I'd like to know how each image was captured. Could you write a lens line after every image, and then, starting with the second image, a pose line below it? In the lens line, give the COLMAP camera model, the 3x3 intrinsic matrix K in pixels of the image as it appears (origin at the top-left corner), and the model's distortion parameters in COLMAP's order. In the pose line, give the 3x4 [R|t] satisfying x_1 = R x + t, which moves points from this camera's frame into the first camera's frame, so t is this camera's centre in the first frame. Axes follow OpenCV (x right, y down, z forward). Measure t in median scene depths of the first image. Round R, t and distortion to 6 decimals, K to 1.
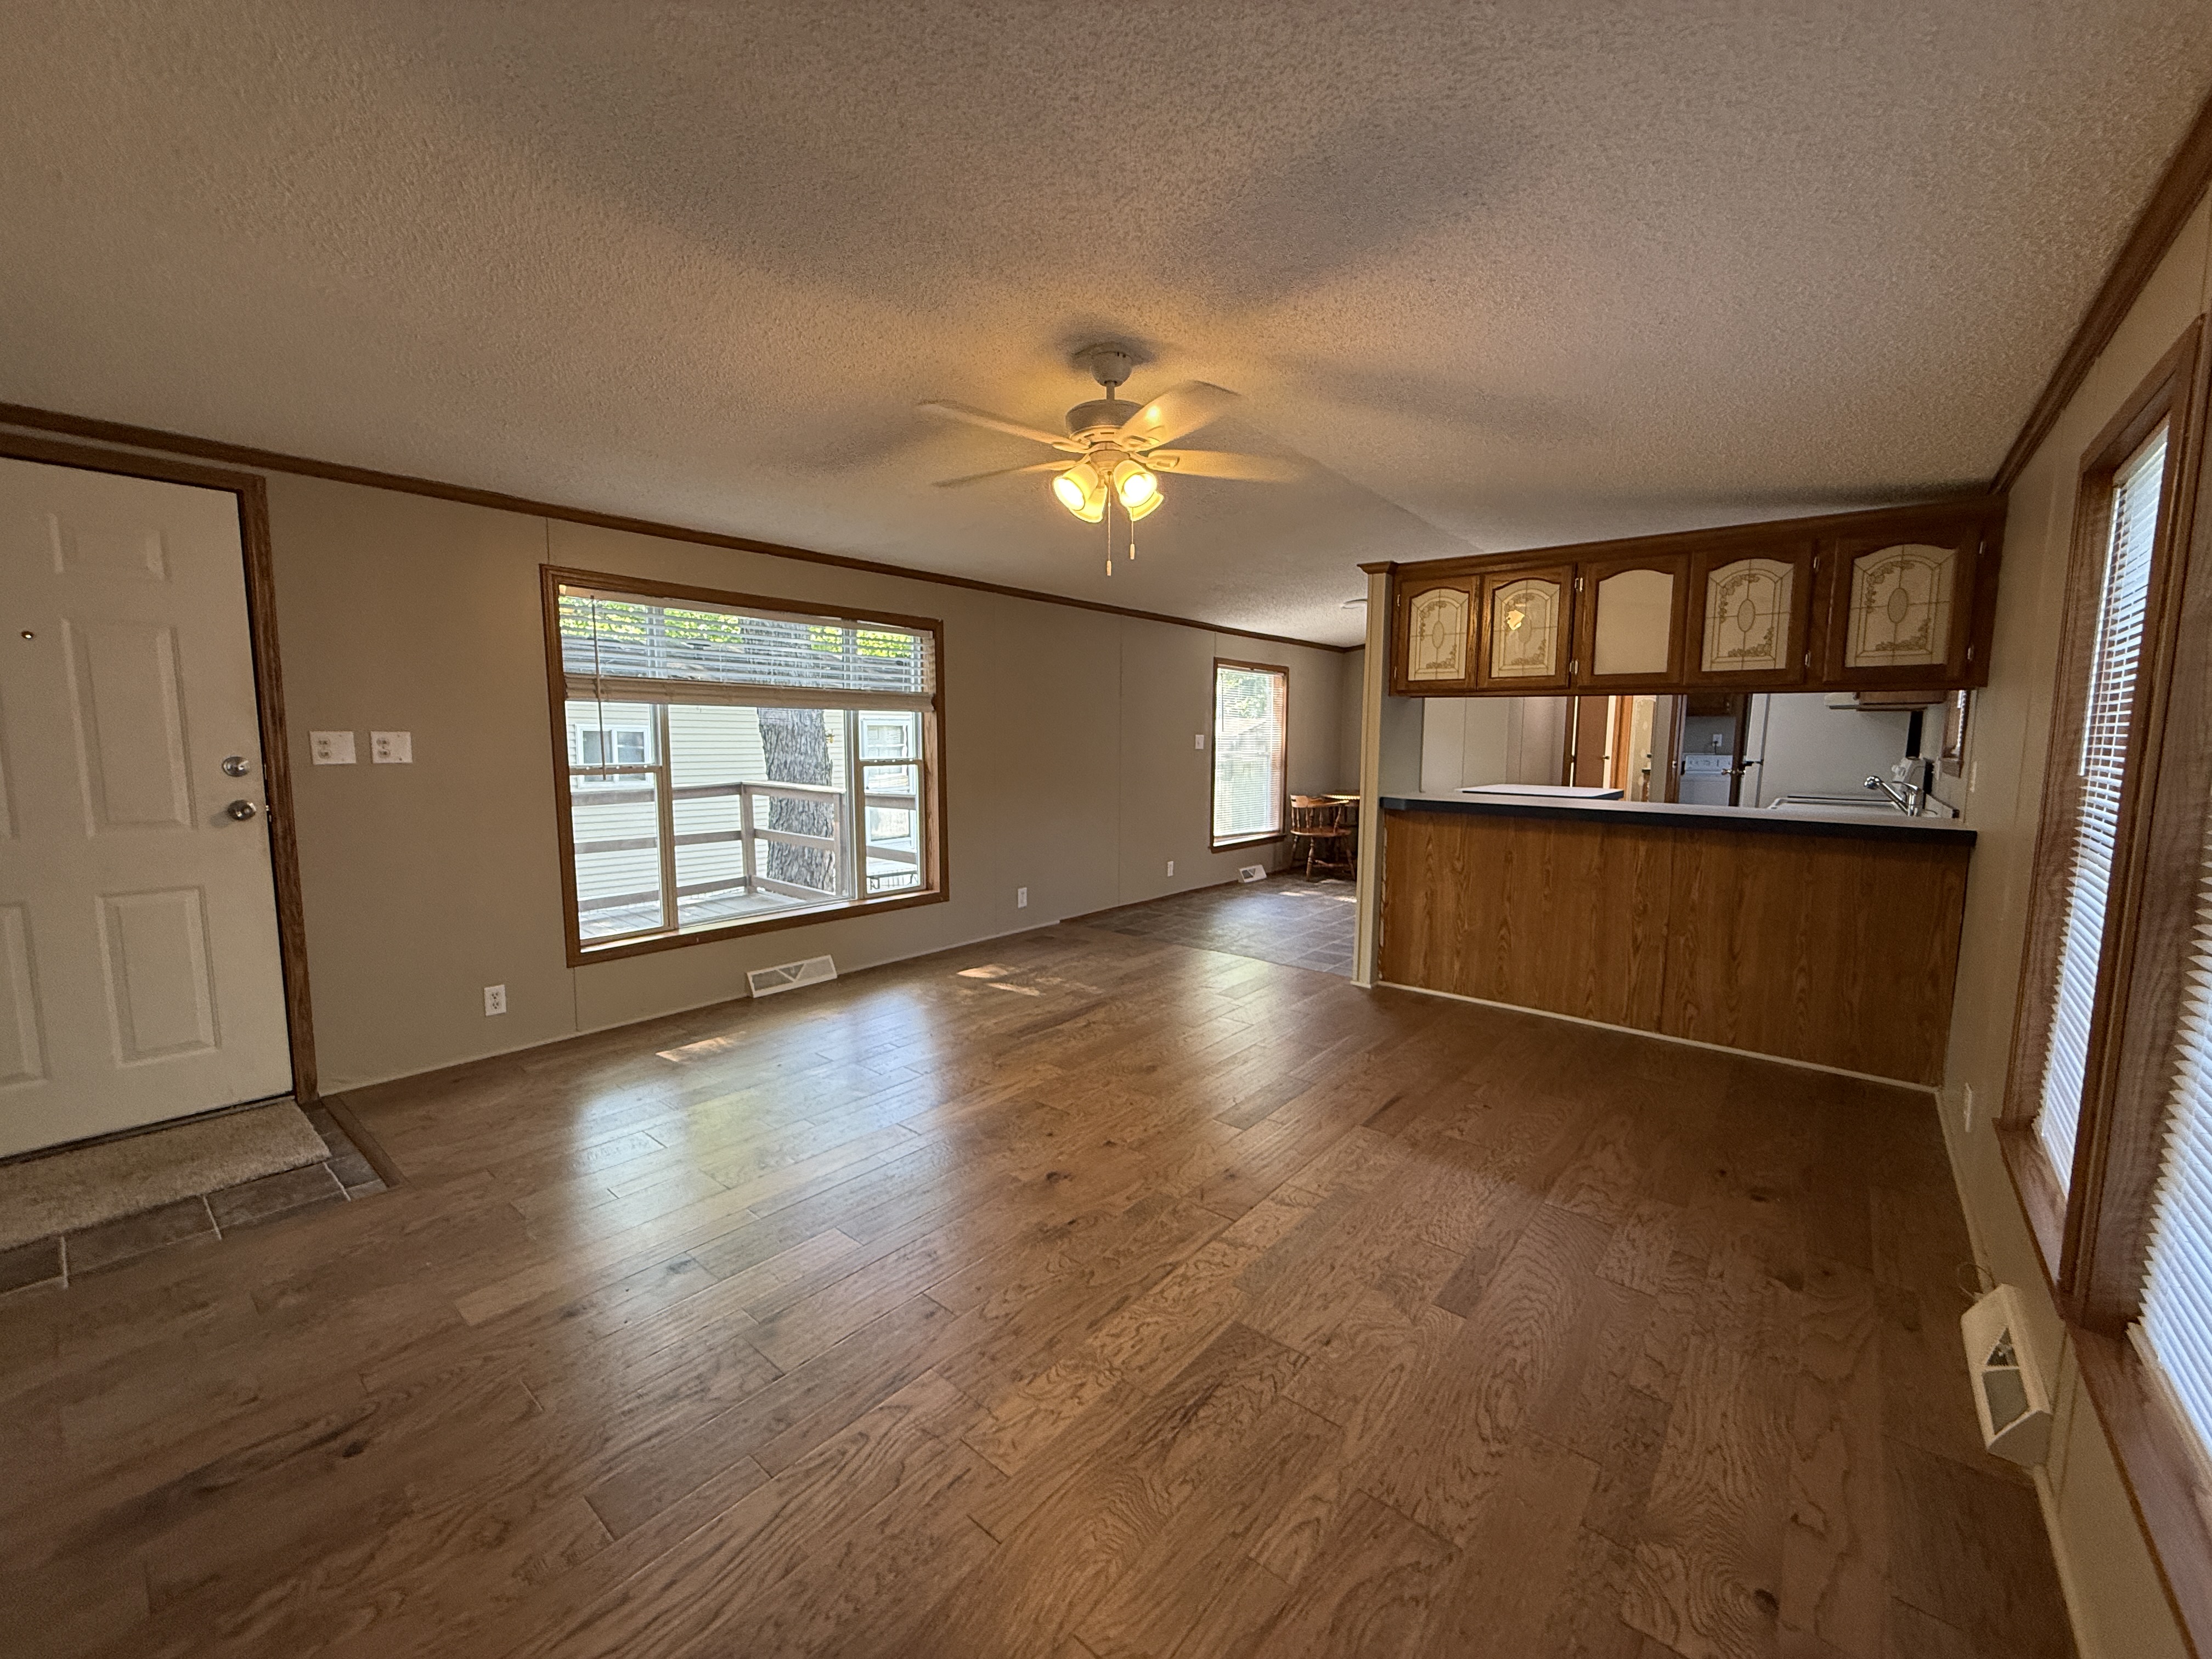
lens RADIAL K [[879.7, 0, 1104.4], [0, 879.7, 829.8], [0, 0, 1]] dist [-0.004165, 0.000395]
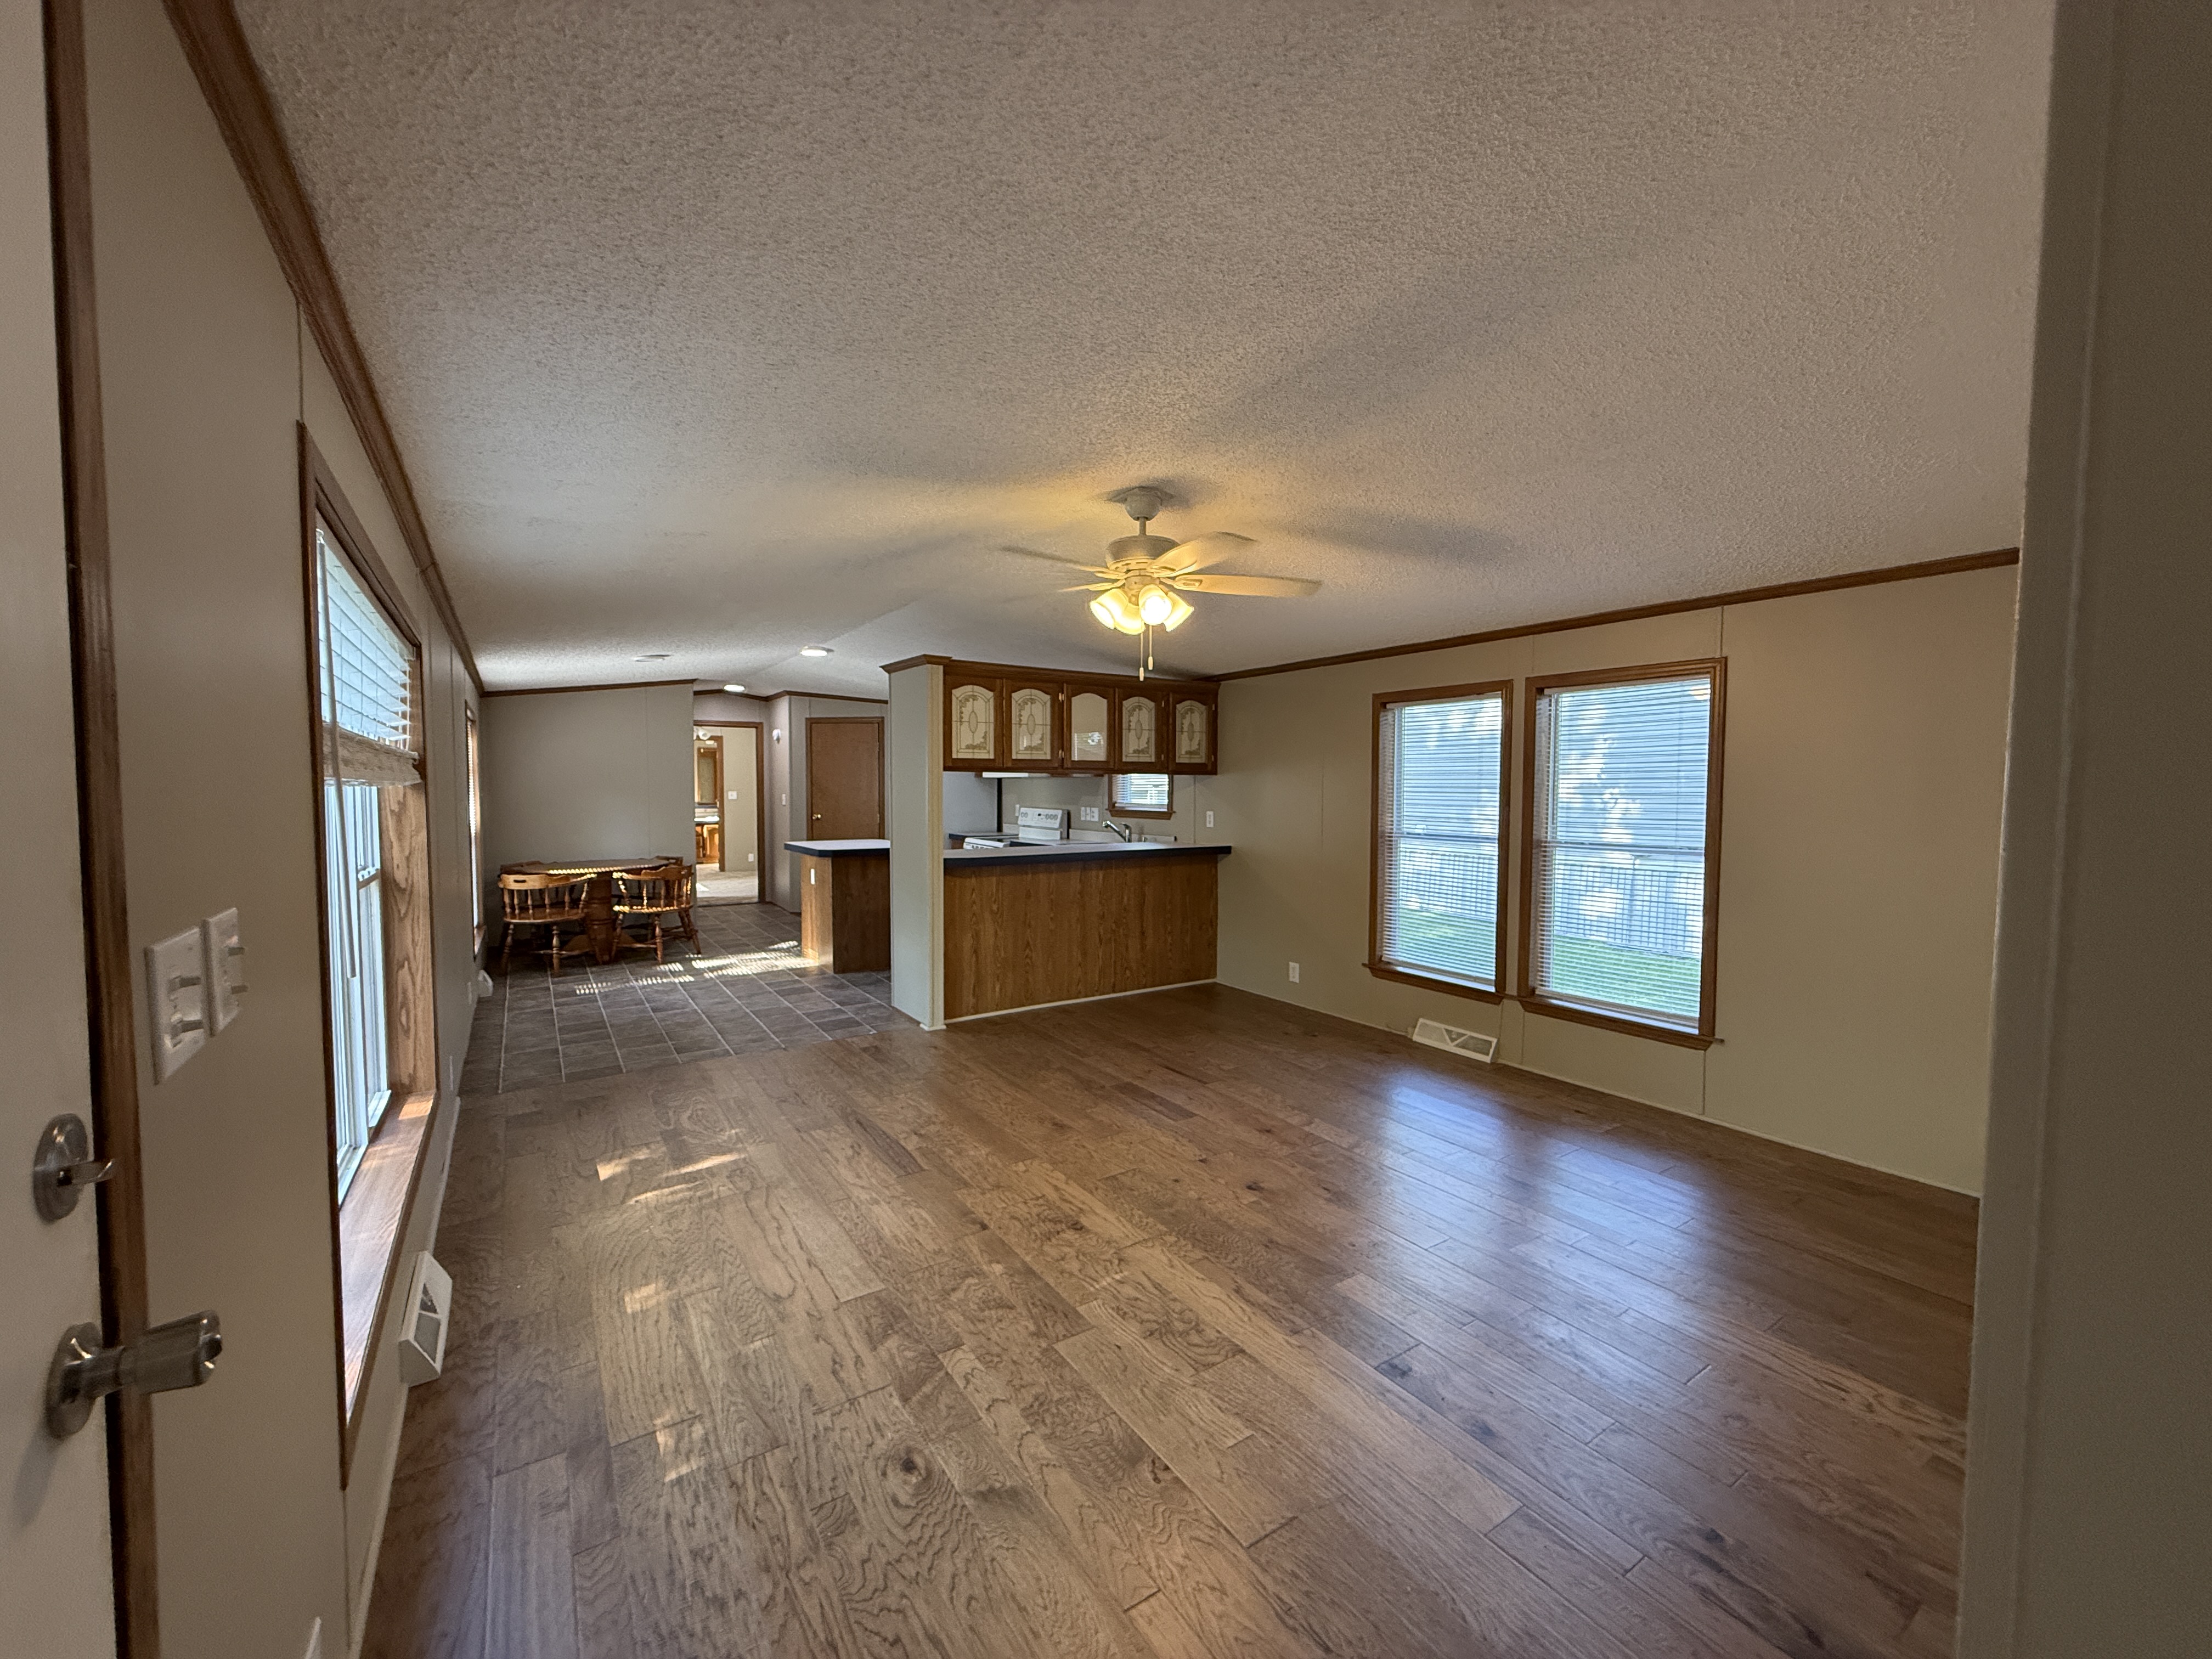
lens RADIAL K [[879.7, 0, 1108.8], [0, 879.7, 826.2], [0, 0, 1]] dist [-0.004165, 0.000395]
pose [[0.282848, -0.049506, 0.957886, -0.835939], [0.103257, 0.994435, 0.020904, -0.093809], [-0.953591, 0.092996, 0.286386, 0.543598]]
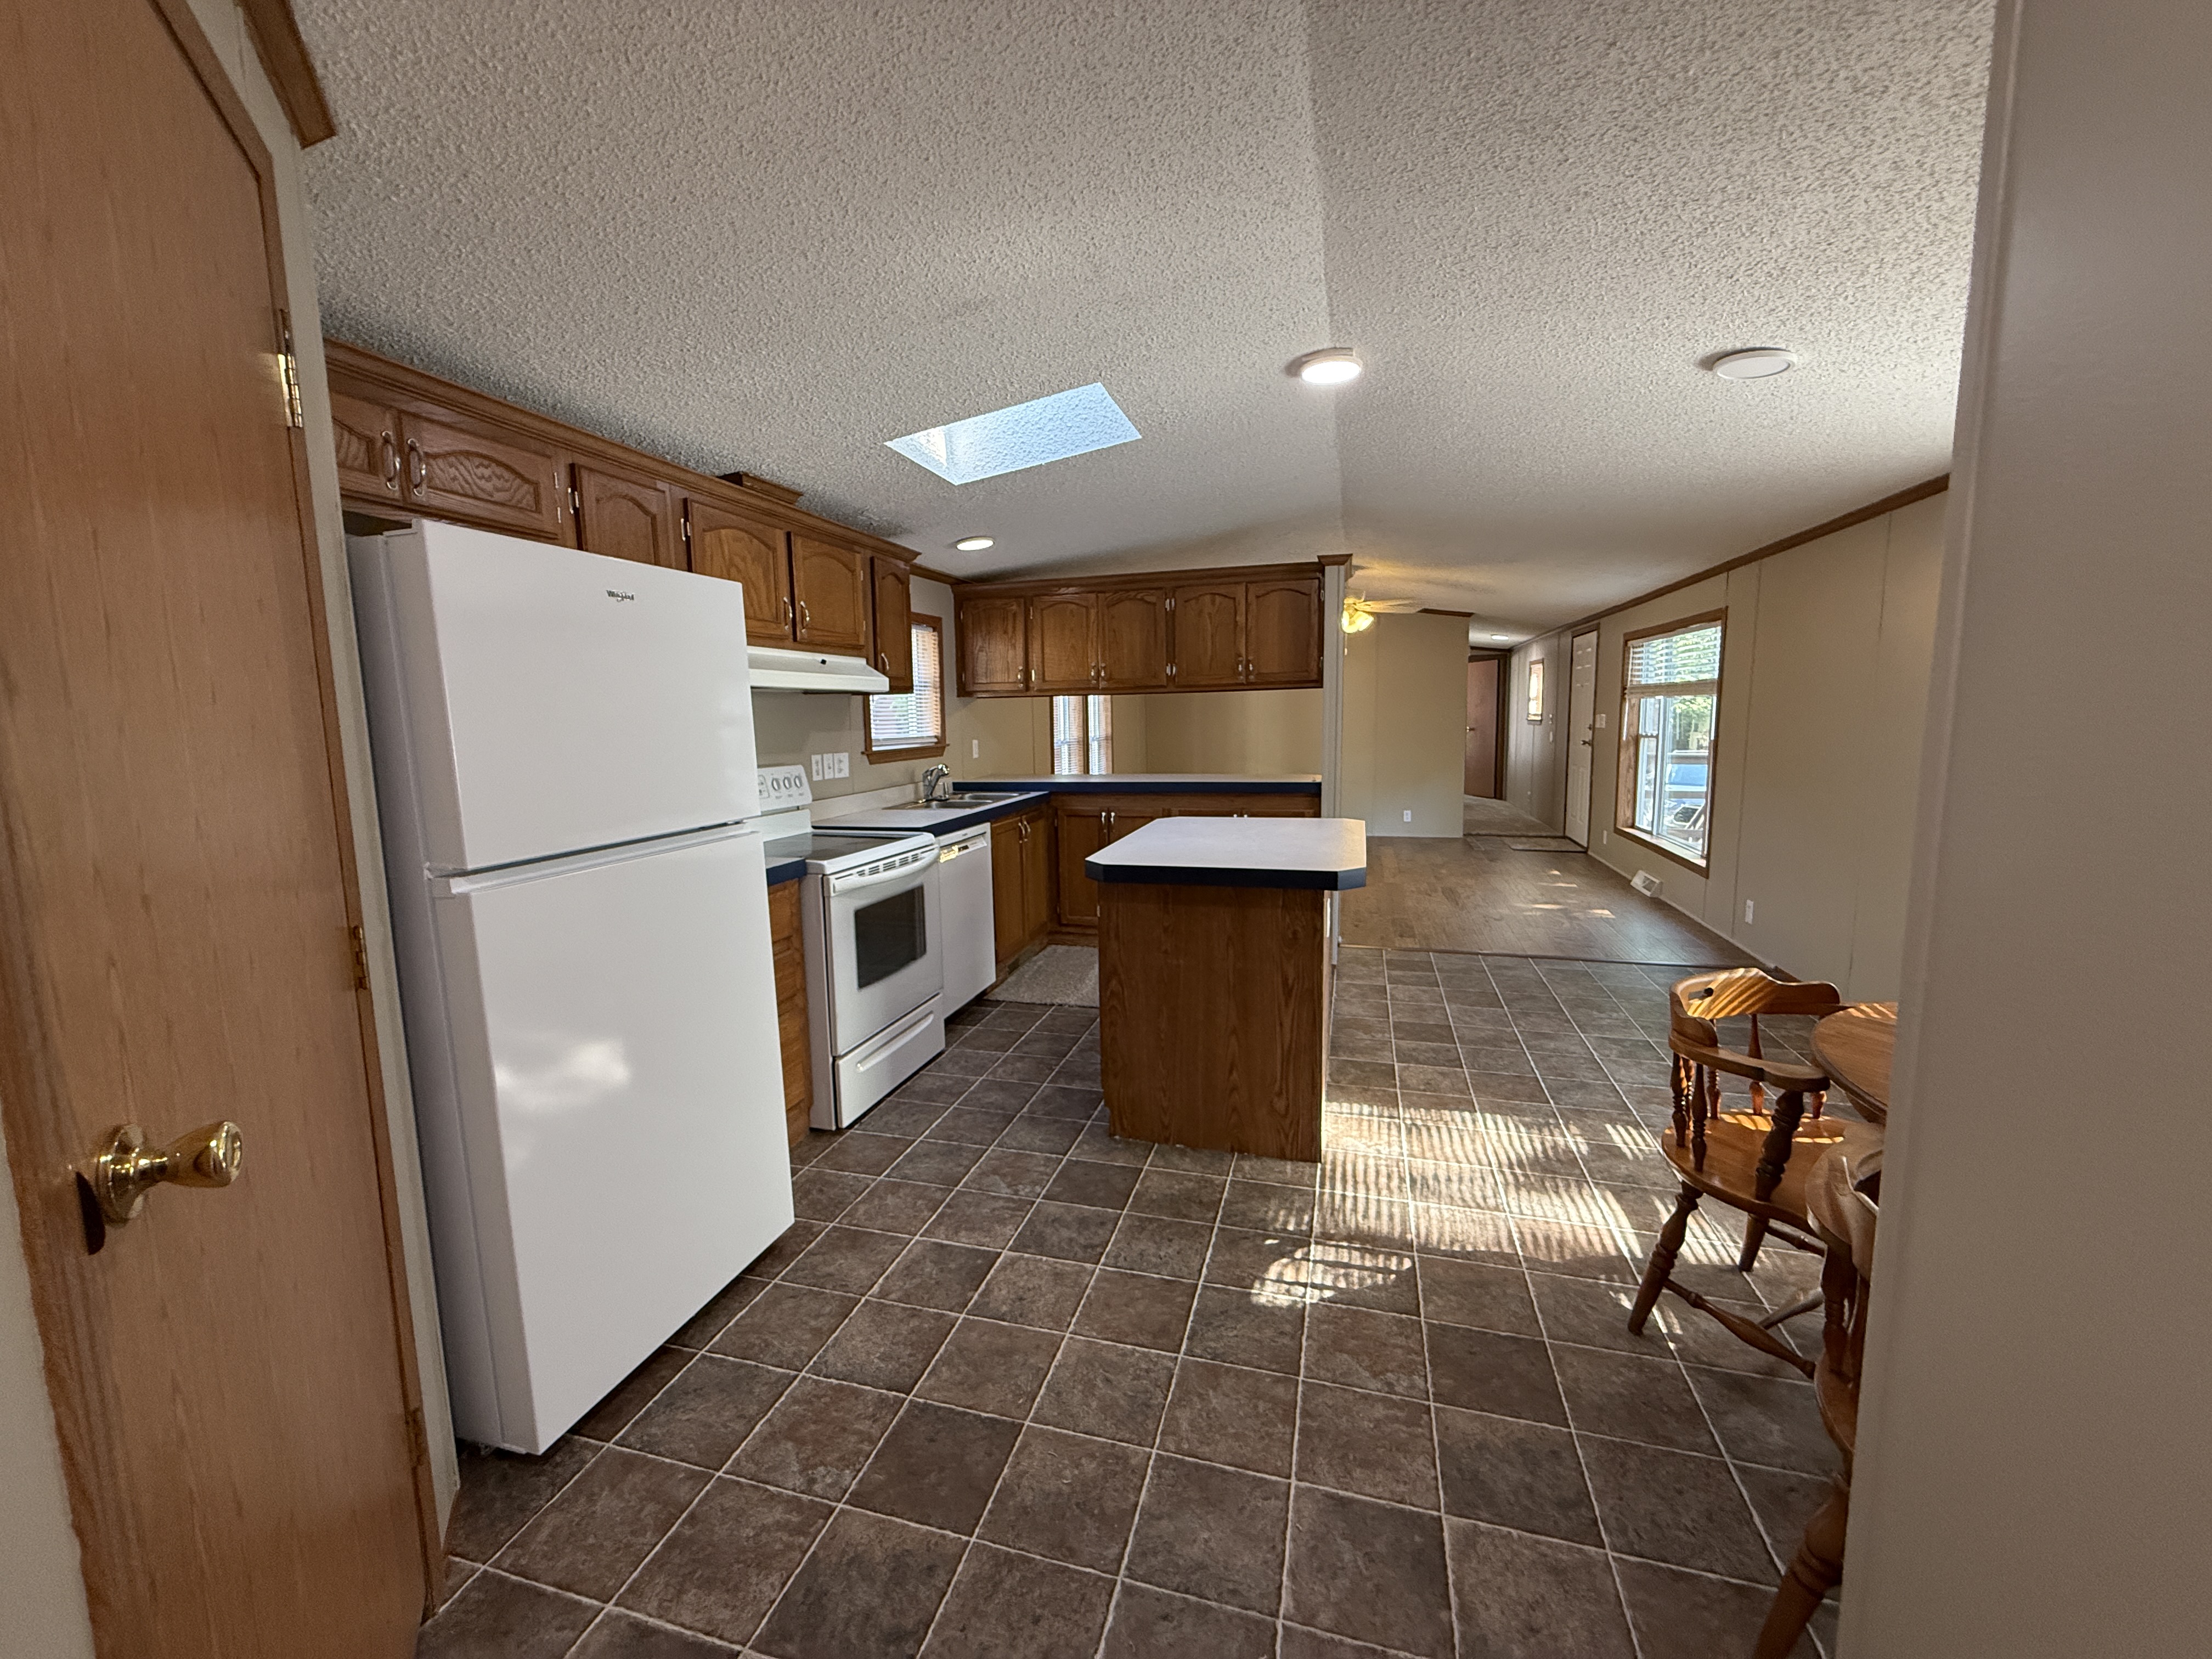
lens RADIAL K [[879.7, 0, 1085.5], [0, 879.7, 844.5], [0, 0, 1]] dist [-0.004165, 0.000395]
pose [[-0.921288, 0.066591, -0.383138, 1.181723], [-0.030702, 0.969700, 0.242362, -0.255478], [0.387668, 0.235048, -0.891328, 2.216602]]
